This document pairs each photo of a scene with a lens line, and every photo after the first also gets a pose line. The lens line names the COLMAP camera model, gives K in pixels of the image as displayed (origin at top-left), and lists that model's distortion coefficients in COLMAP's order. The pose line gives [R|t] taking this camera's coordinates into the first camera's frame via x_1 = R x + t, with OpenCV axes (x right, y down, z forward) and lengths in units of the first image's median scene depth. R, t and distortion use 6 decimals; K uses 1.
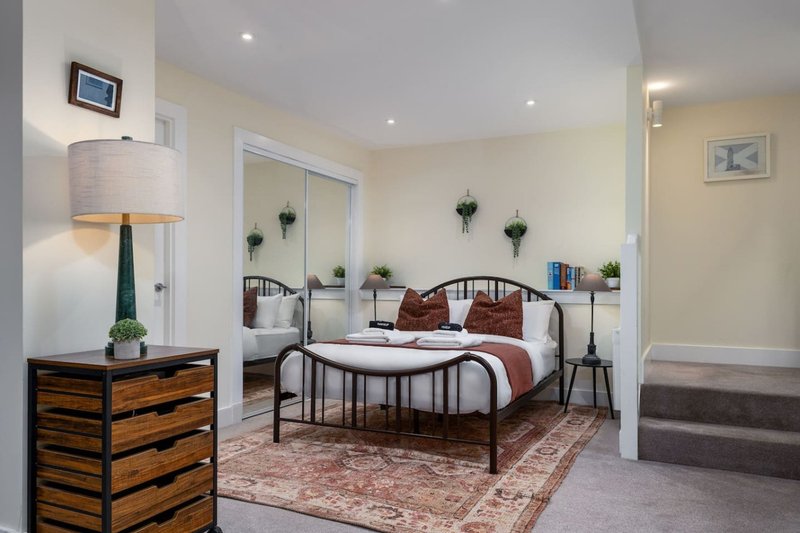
lens RADIAL K [[576.7, 0, 397.3], [0, 576.7, 283.8], [0, 0, 1]] dist [0.009375, 0.000382]
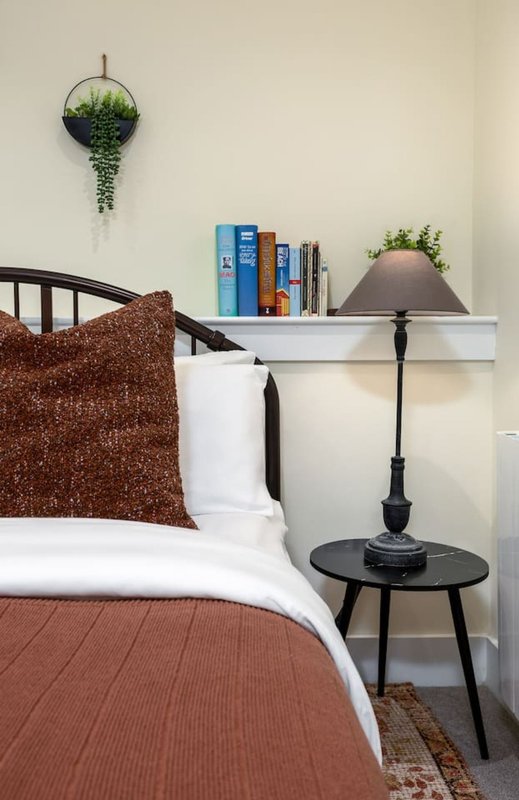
lens RADIAL K [[782.8, 0, 248.9], [0, 782.8, 398.6], [0, 0, 1]] dist [0.038062, 0.000927]
pose [[0.890525, -0.030539, 0.453909, 0.095497], [0.007234, 0.998569, 0.052992, 0.033957], [-0.454878, -0.043907, 0.889471, 0.682038]]
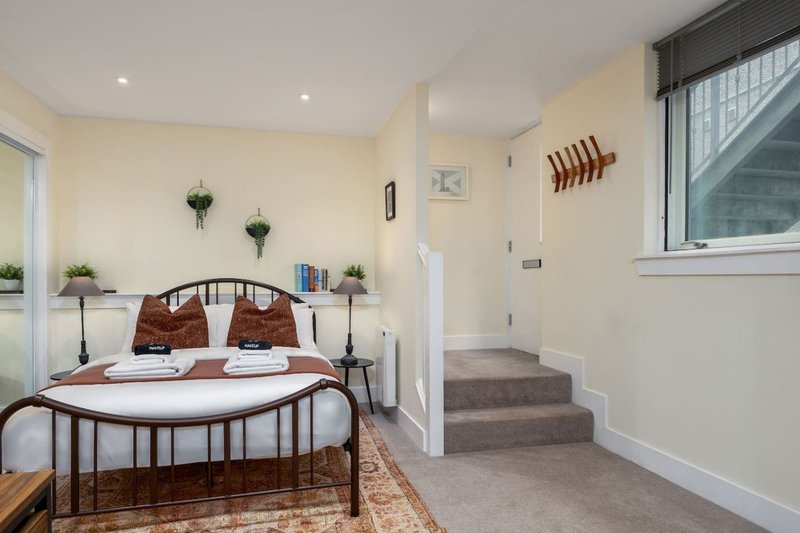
lens RADIAL K [[498.1, 0, 396.0], [0, 498.1, 282.1], [0, 0, 1]] dist [0.004126, 0.000549]
pose [[0.758448, -0.011155, 0.651638, -0.180470], [0.001122, 0.999874, 0.015811, -0.021772], [-0.651732, -0.011261, 0.758365, 0.264232]]
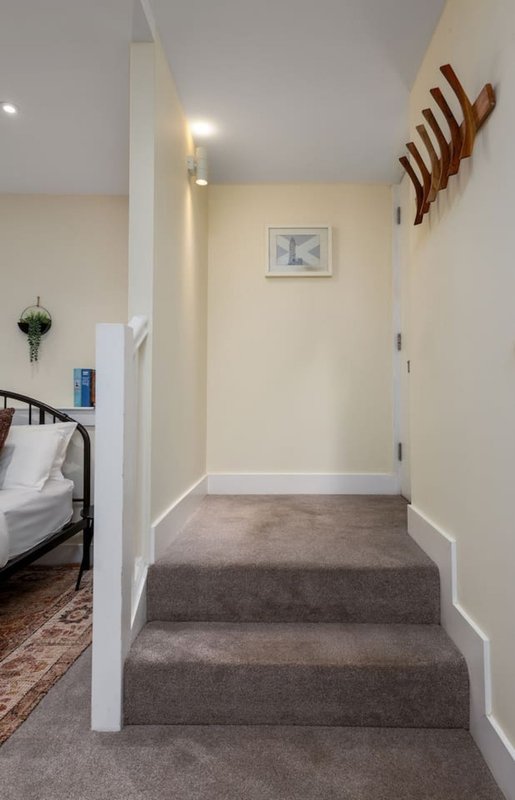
lens RADIAL K [[461.5, 0, 279.9], [0, 461.5, 390.6], [0, 0, 1]] dist [0.030140, 0.000093]
pose [[0.899087, 0.007516, 0.437706, 0.259489], [0.001275, 0.999803, -0.019787, 0.002050], [-0.437768, 0.018348, 0.898901, 0.395784]]
